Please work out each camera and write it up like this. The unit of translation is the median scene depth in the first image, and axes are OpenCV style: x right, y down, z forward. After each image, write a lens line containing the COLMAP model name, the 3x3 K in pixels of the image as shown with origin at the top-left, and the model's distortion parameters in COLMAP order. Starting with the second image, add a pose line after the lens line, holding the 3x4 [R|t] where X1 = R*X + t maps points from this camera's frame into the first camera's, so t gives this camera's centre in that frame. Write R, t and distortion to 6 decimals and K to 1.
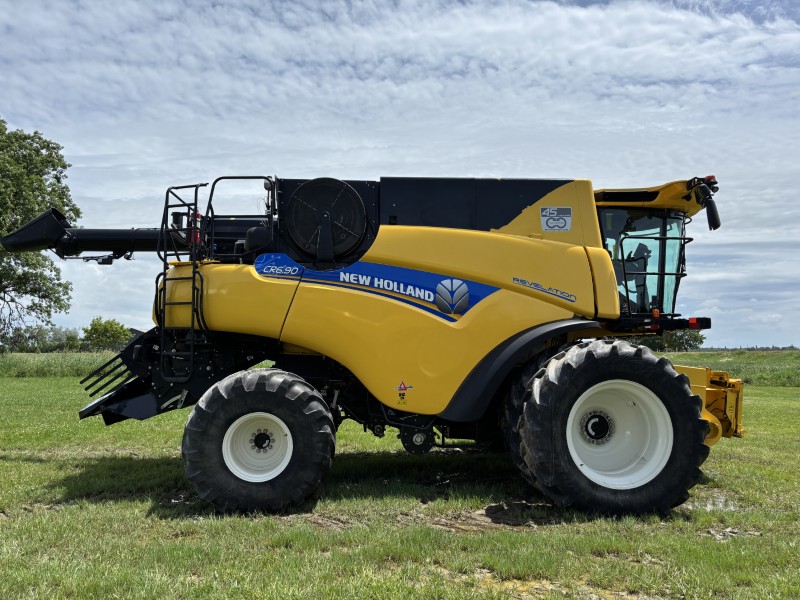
lens RADIAL K [[607.2, 0, 387.7], [0, 607.2, 320.8], [0, 0, 1]] dist [0.051414, -0.058486]
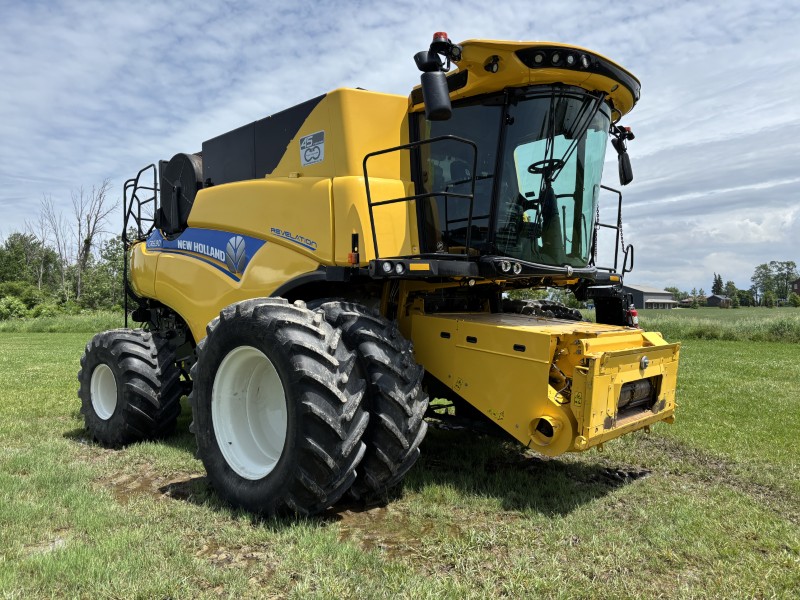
lens RADIAL K [[607.2, 0, 400.4], [0, 607.2, 308.0], [0, 0, 1]] dist [0.051414, -0.058486]
pose [[0.692479, -0.015671, -0.721268, 0.951686], [0.052600, 0.998200, 0.028813, 0.028991], [0.719518, -0.057891, 0.692057, 0.509017]]
